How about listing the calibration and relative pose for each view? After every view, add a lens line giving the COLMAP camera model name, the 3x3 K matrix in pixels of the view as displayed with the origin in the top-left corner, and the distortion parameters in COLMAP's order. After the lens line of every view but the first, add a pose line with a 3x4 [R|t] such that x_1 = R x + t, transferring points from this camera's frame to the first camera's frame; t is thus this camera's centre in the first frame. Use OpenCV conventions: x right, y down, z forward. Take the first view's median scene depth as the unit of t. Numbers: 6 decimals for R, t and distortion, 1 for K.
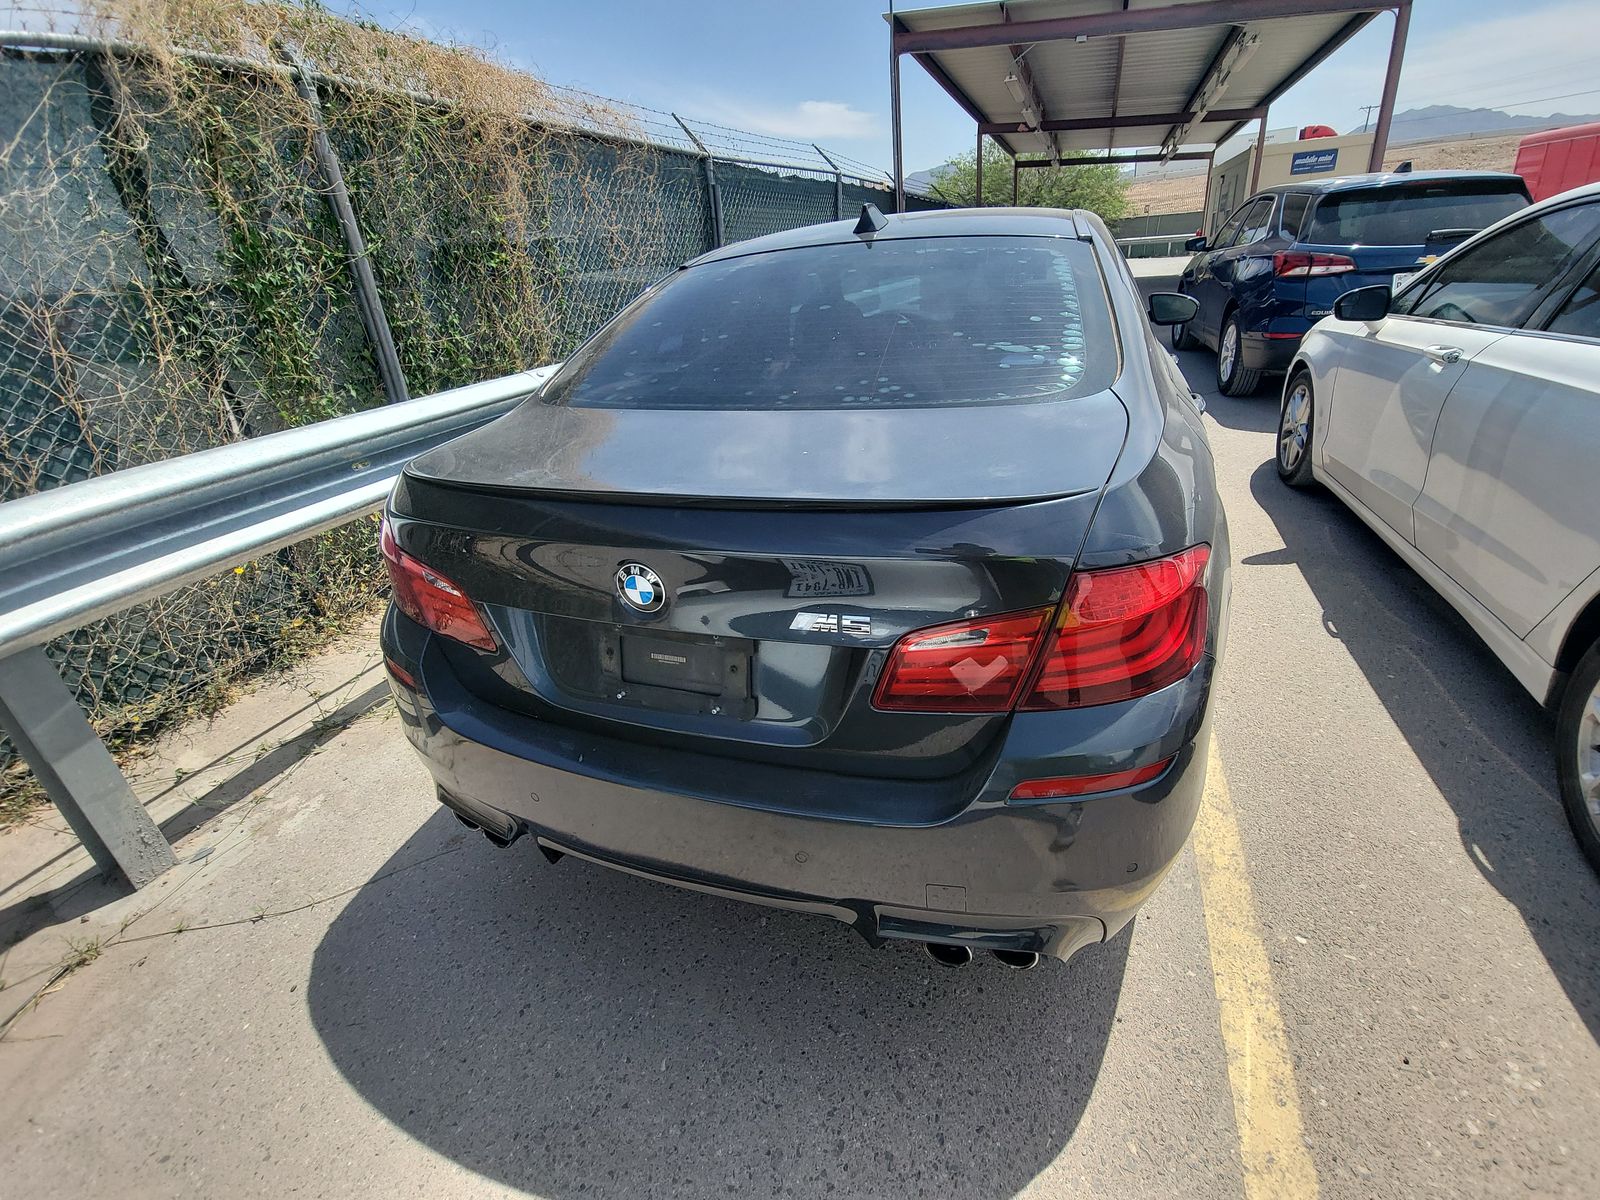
lens RADIAL K [[664.7, 0, 798.8], [0, 664.7, 598.0], [0, 0, 1]] dist [0.012266, -0.012877]
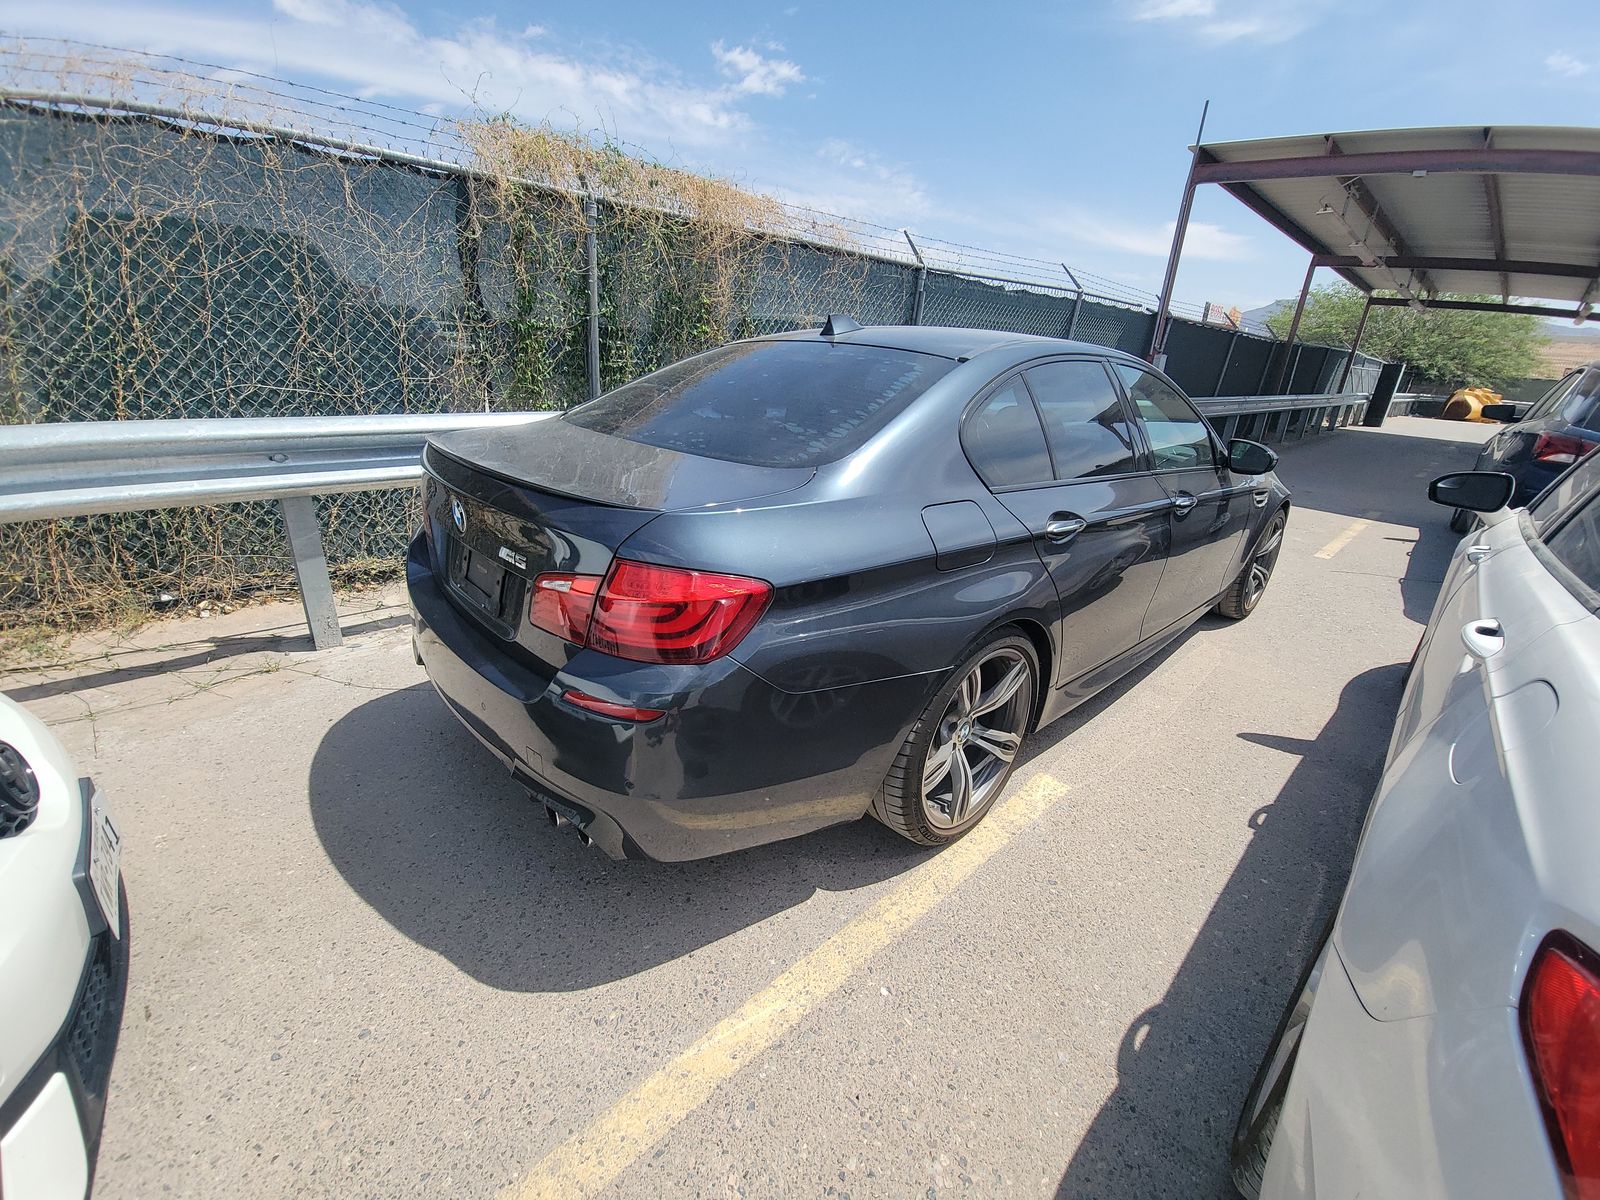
lens RADIAL K [[635.3, 0, 759.0], [0, 635.3, 612.4], [0, 0, 1]] dist [-0.000252, -0.003627]
pose [[0.872695, 0.286287, -0.395530, 0.358156], [-0.315658, 0.948823, -0.009702, 0.001453], [0.372510, 0.133319, 0.918402, -0.048352]]
